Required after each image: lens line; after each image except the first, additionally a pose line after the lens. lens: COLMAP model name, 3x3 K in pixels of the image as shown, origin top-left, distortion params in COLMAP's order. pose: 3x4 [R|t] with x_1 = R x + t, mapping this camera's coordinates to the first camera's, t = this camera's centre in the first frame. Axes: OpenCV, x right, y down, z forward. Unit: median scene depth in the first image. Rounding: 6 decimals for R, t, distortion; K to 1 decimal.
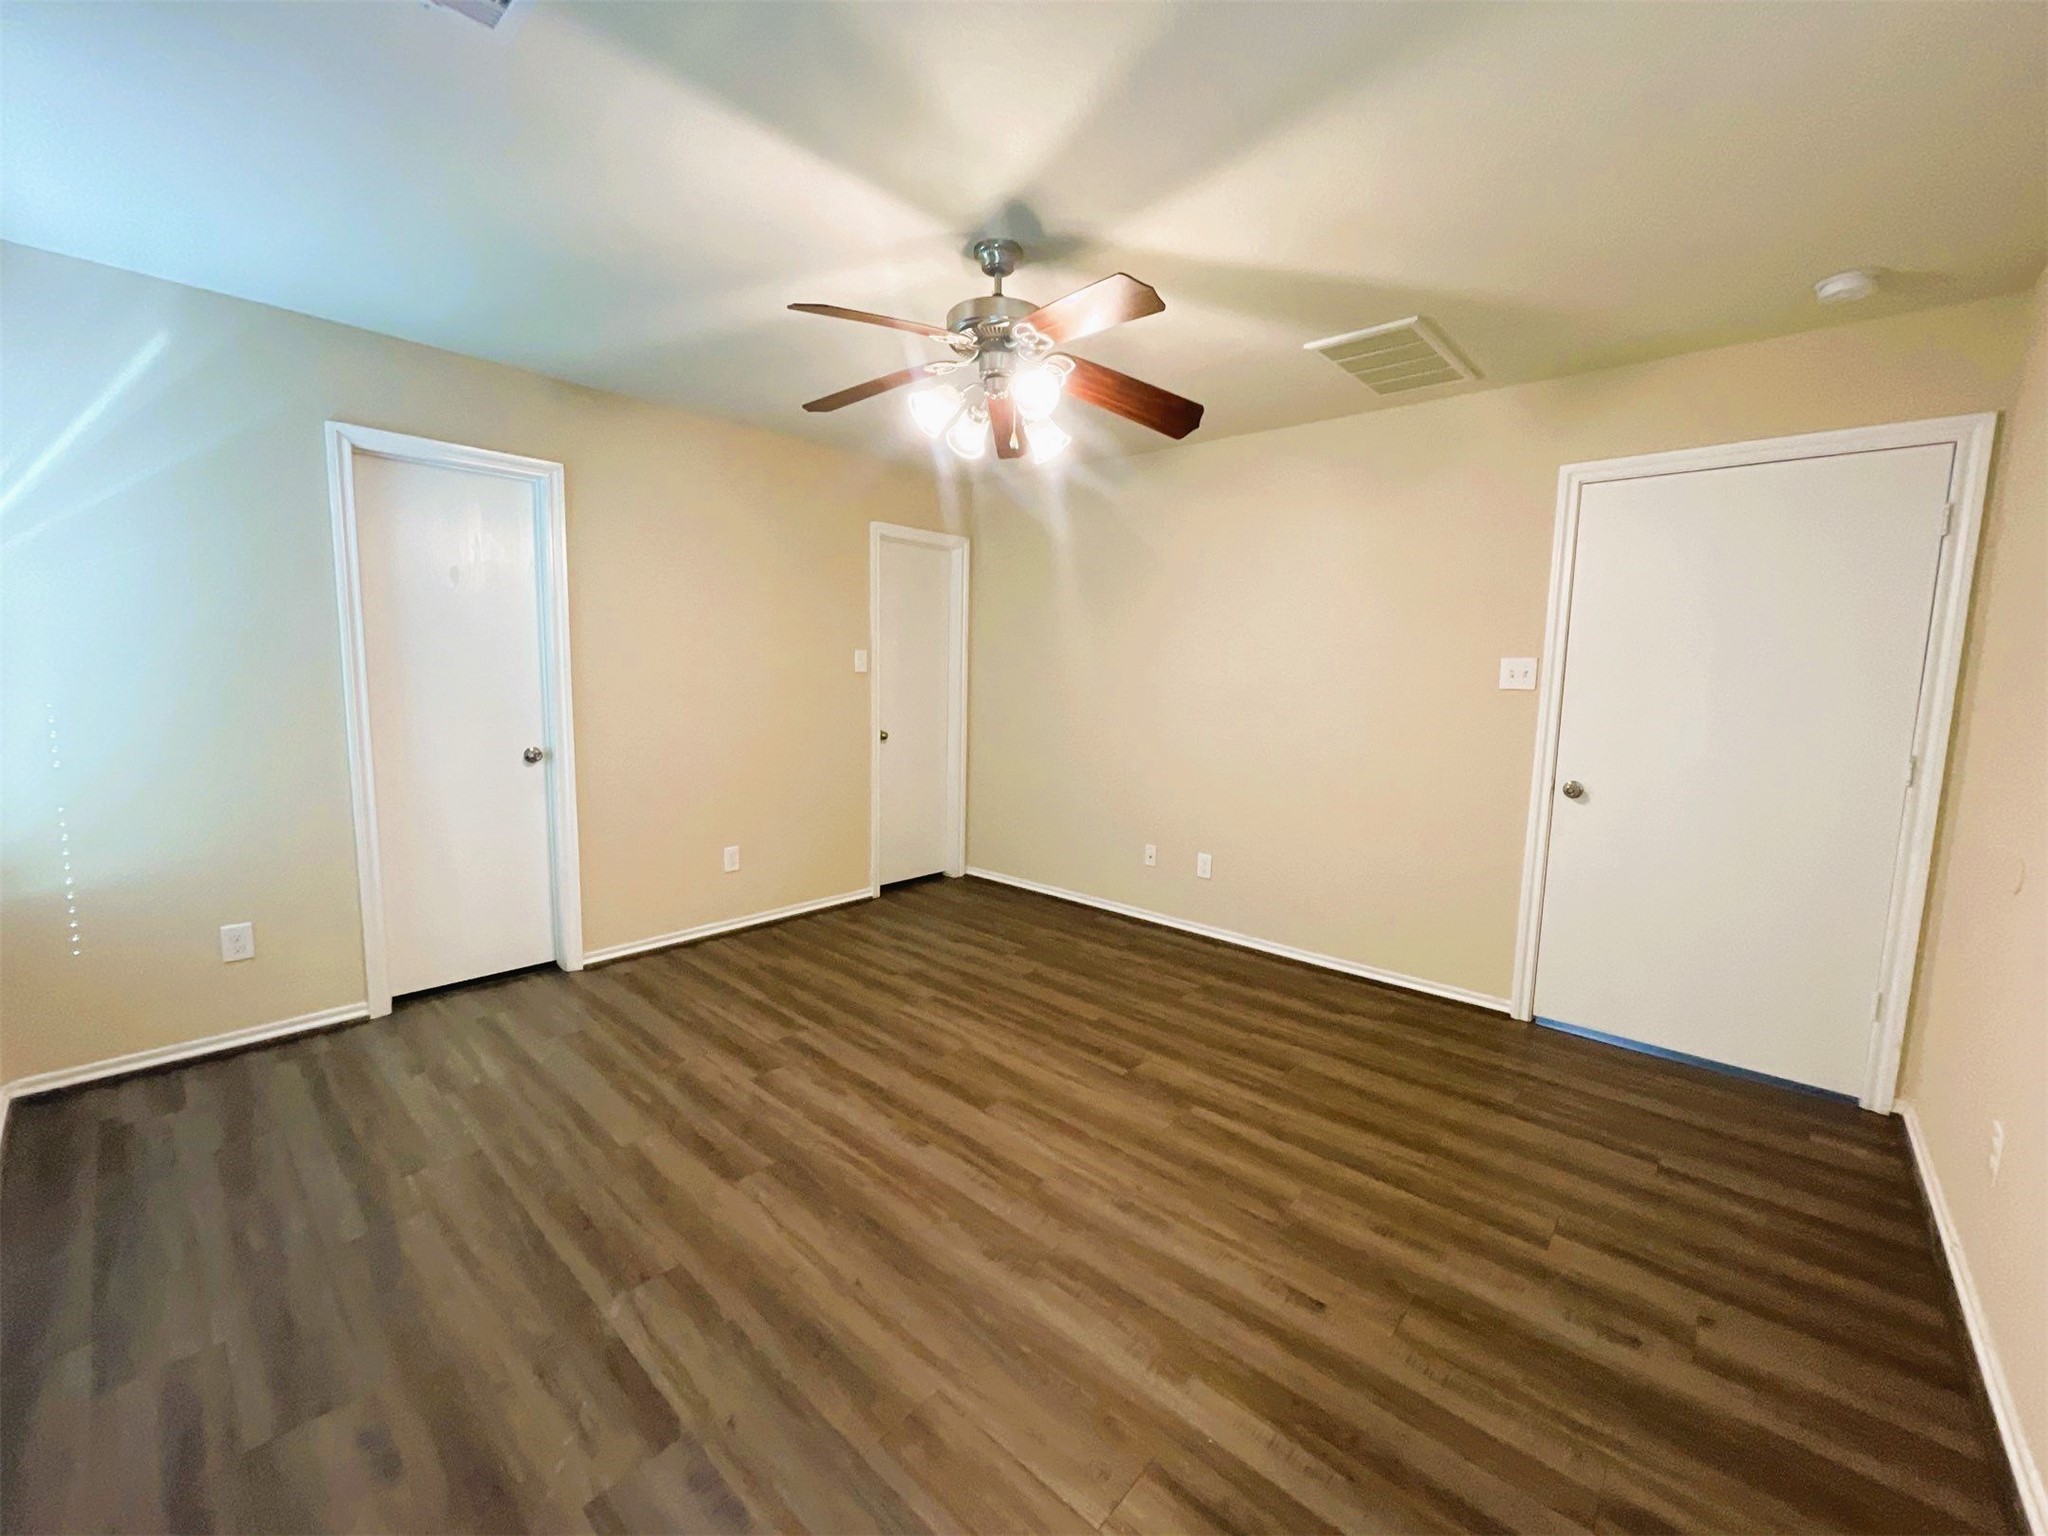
lens RADIAL K [[826.6, 0, 1019.3], [0, 826.6, 765.2], [0, 0, 1]] dist [0.002402, -0.000786]
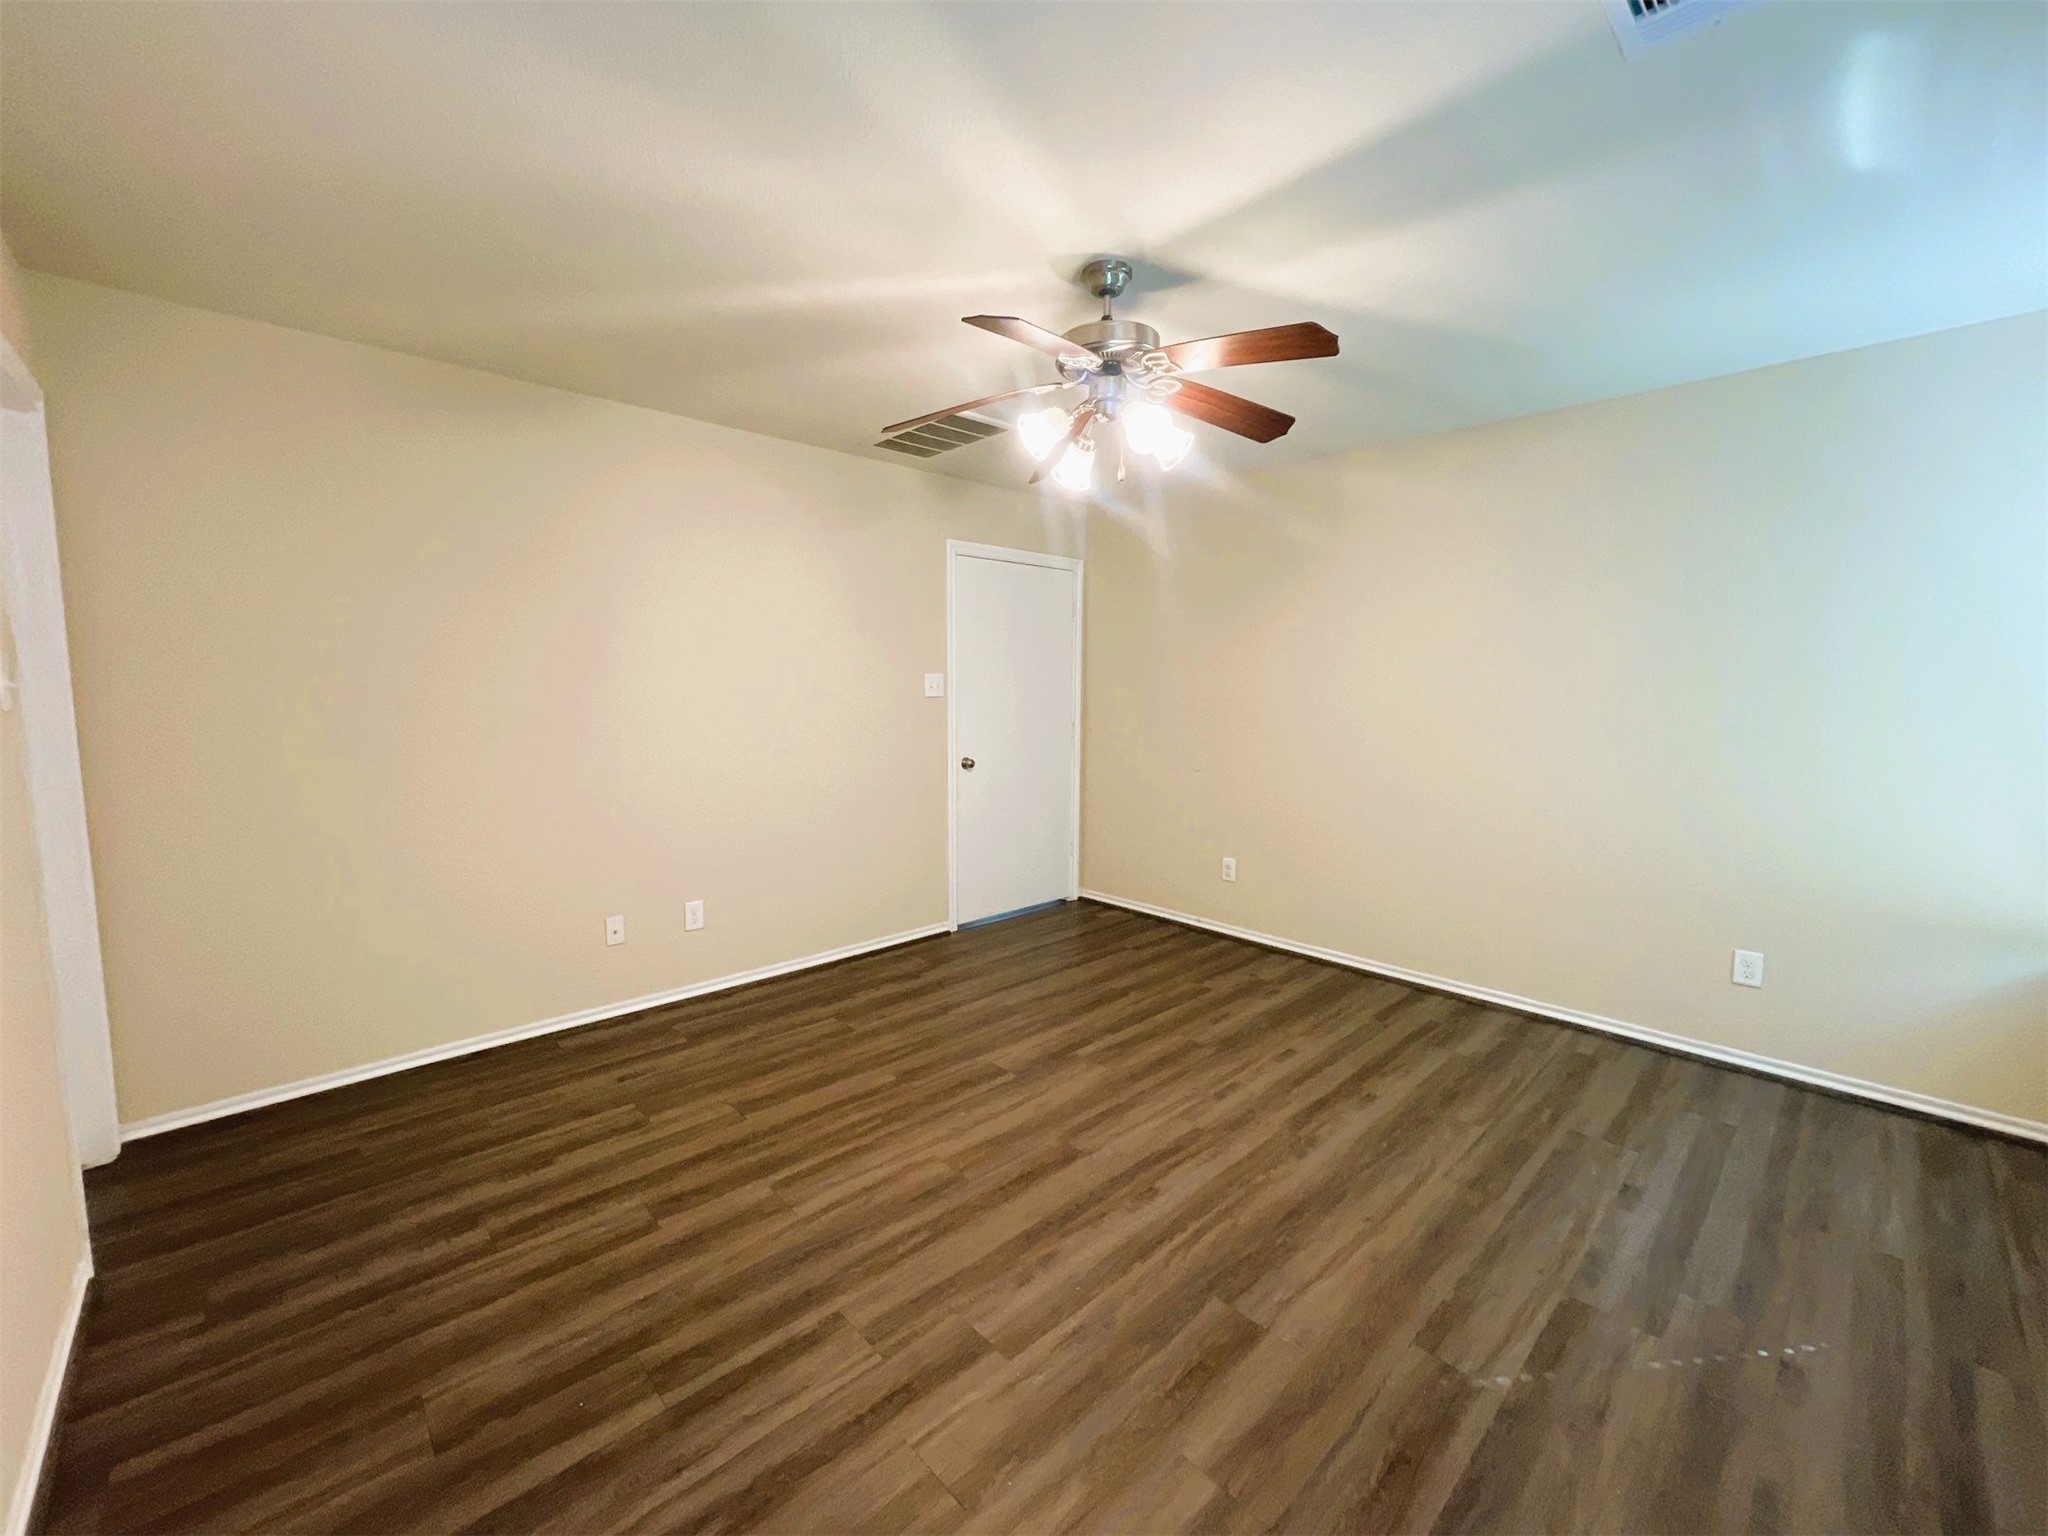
lens RADIAL K [[826.6, 0, 1019.3], [0, 826.6, 765.2], [0, 0, 1]] dist [0.002402, -0.000786]
pose [[0.080166, -0.119019, 0.989650, -0.920940], [0.112929, 0.987538, 0.109617, -0.138686], [-0.990364, 0.102973, 0.092607, 0.914886]]
